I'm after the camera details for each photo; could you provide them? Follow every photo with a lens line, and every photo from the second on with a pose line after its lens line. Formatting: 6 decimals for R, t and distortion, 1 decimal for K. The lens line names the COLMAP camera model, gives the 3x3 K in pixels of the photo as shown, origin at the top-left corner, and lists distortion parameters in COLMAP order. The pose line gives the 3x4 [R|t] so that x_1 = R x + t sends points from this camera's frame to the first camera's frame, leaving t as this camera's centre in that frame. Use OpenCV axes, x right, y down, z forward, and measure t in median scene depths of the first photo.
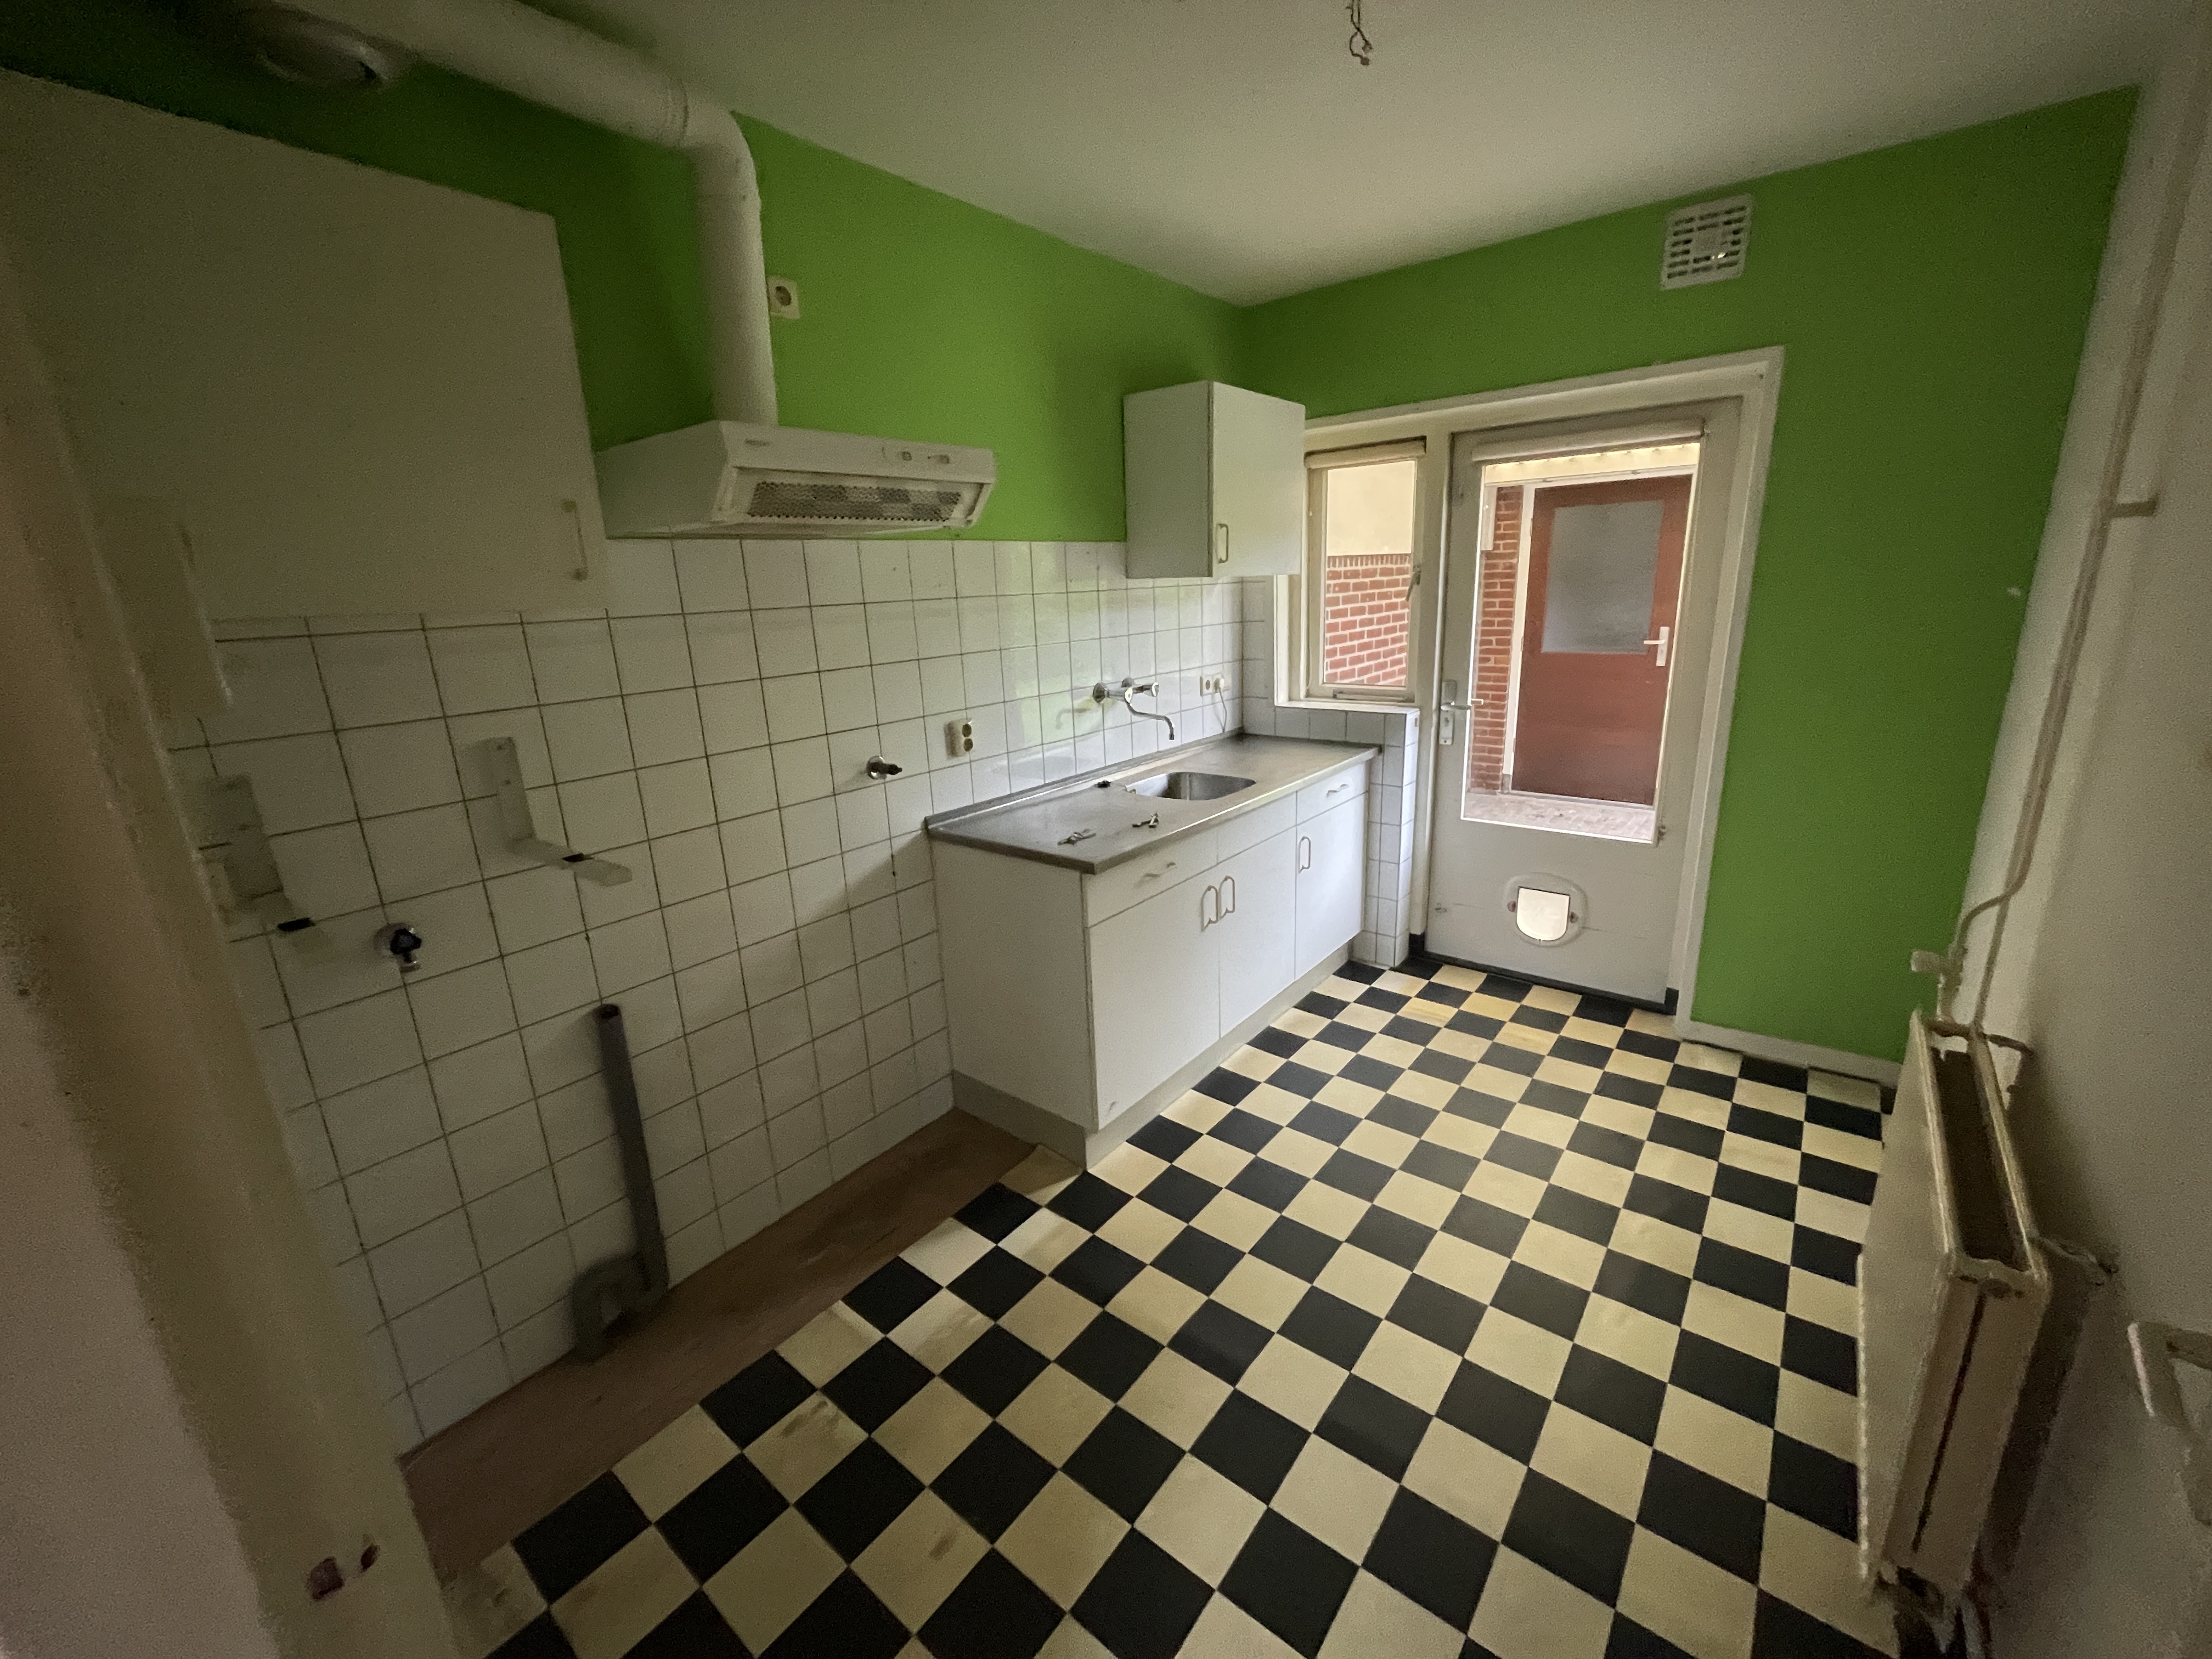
lens RADIAL K [[898.3, 0, 1112.0], [0, 898.3, 824.2], [0, 0, 1]] dist [-0.003245, 0.000026]
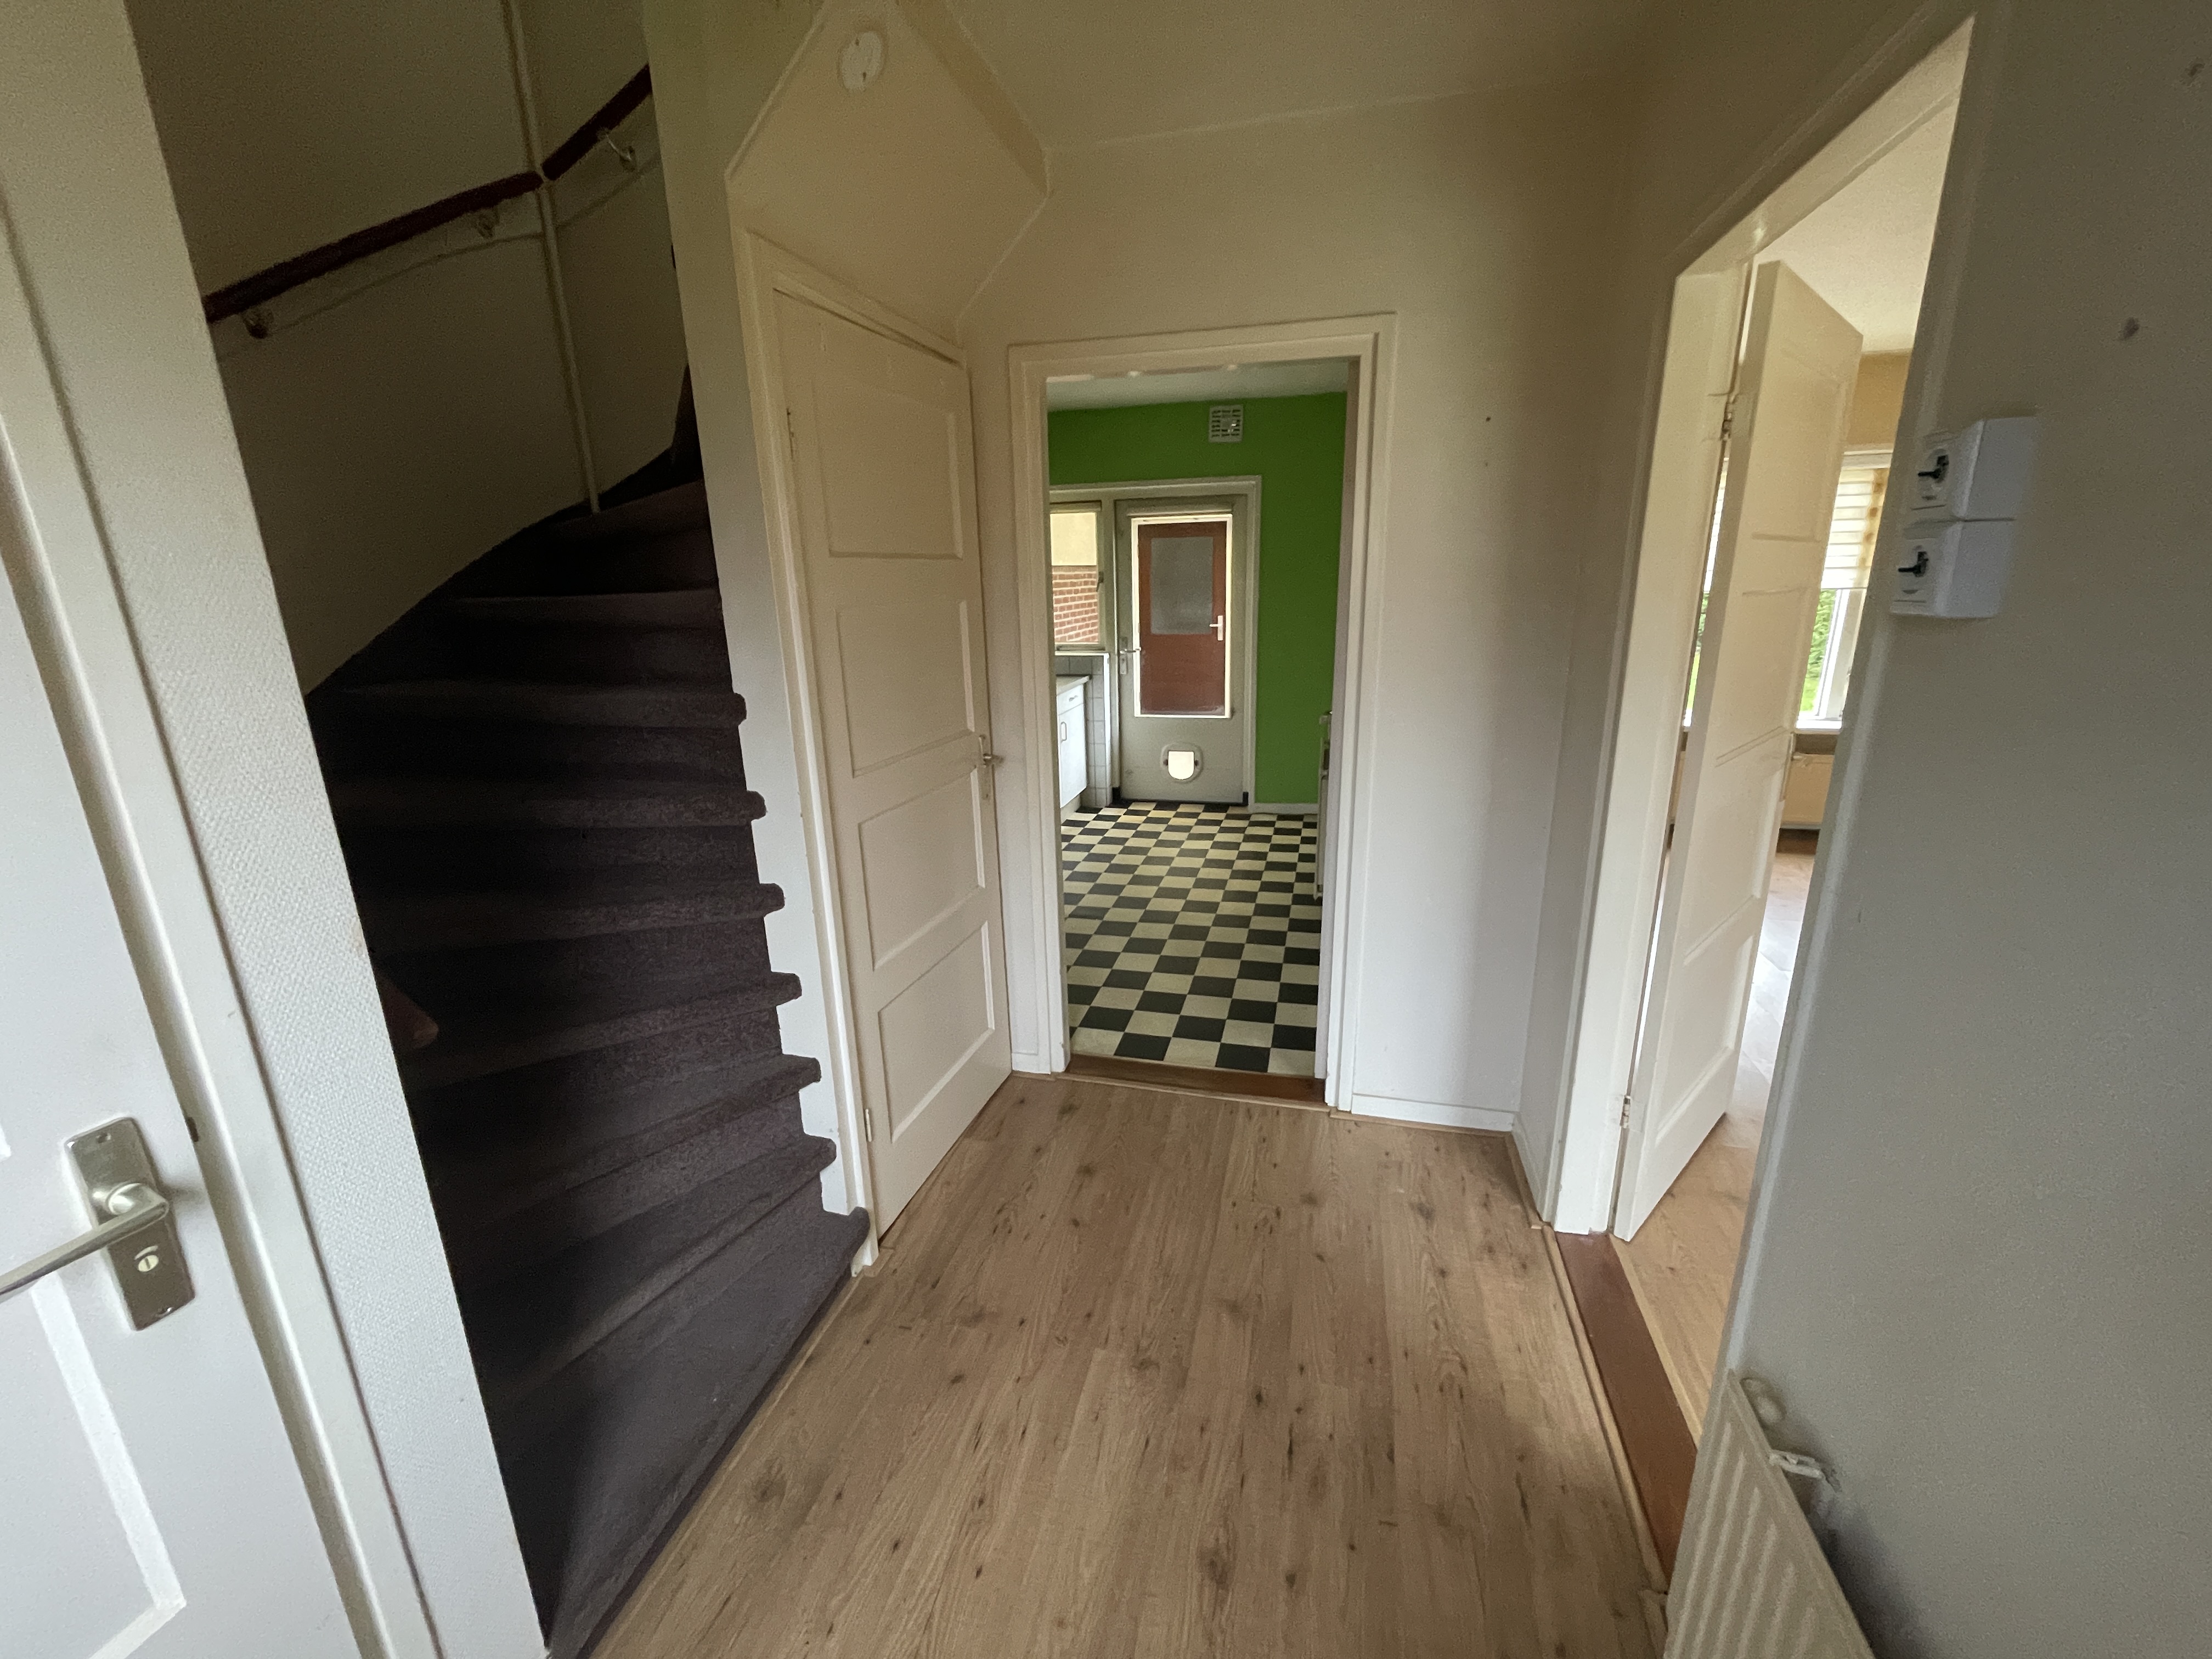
lens RADIAL K [[898.3, 0, 1102.6], [0, 898.3, 829.2], [0, 0, 1]] dist [-0.003245, 0.000026]
pose [[0.911729, -0.092624, 0.400213, -0.413799], [0.095351, 0.995357, 0.013142, 0.194578], [-0.399572, 0.026179, 0.916328, -0.612220]]
